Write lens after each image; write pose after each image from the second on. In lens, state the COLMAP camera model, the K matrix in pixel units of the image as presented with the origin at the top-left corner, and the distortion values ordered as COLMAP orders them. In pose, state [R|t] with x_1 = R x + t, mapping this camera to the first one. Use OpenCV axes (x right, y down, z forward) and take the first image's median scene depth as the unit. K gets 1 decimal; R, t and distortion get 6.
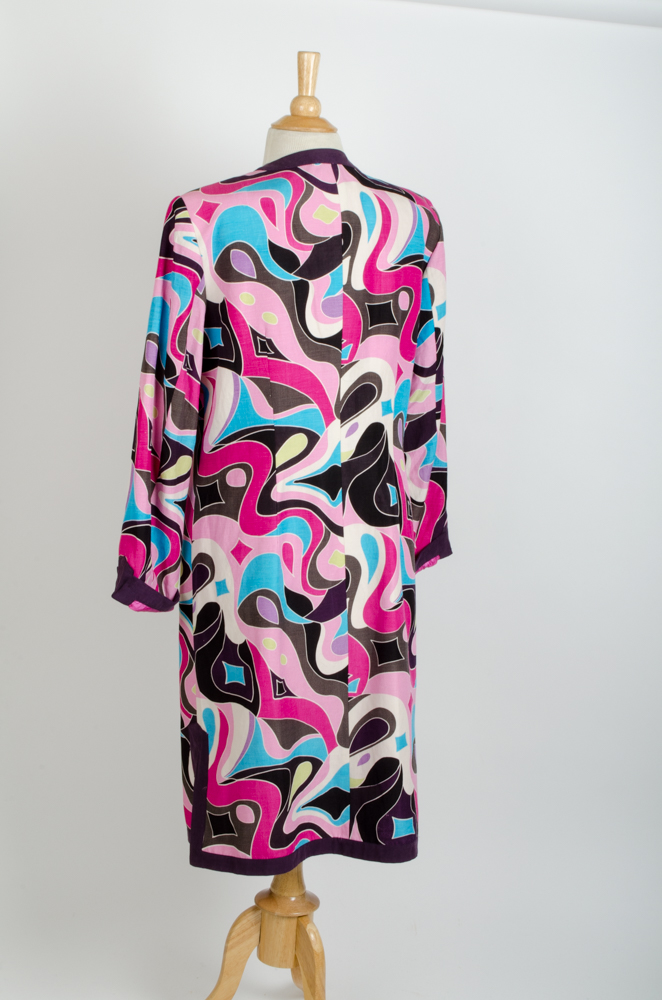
lens RADIAL K [[1693.5, 0, 331.0], [0, 1693.5, 500.0], [0, 0, 1]] dist [-0.003135, 0.059300]
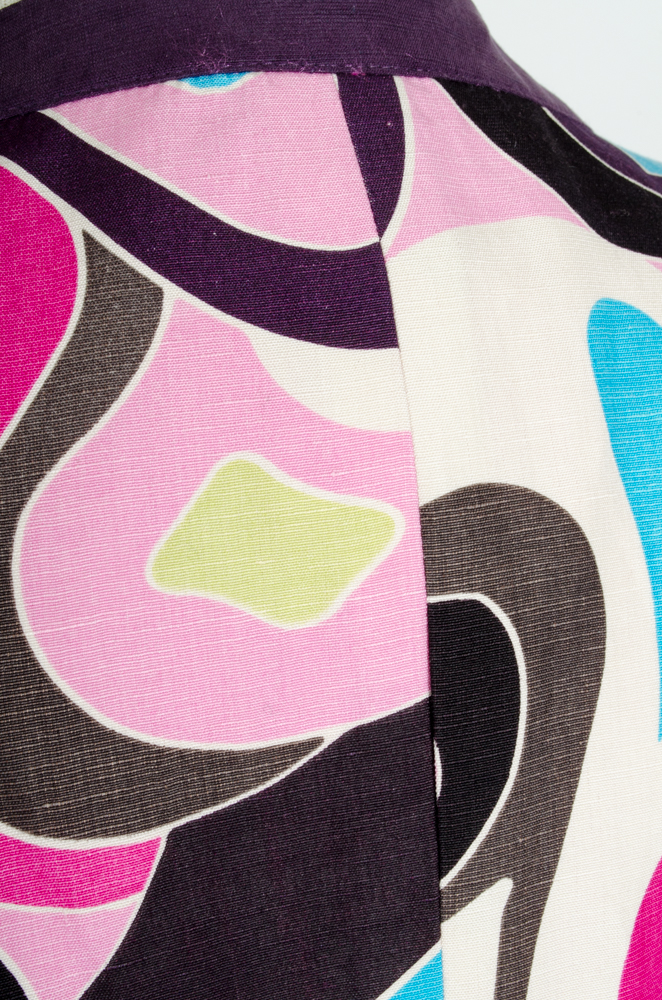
lens RADIAL K [[1839.4, 0, 329.6], [0, 1839.4, 537.0], [0, 0, 1]] dist [-0.009055, 0.039311]
pose [[0.993934, -0.007755, -0.109700, 0.013189], [0.011718, 0.999300, 0.035529, -0.172028], [0.109348, -0.036599, 0.993330, 0.876902]]
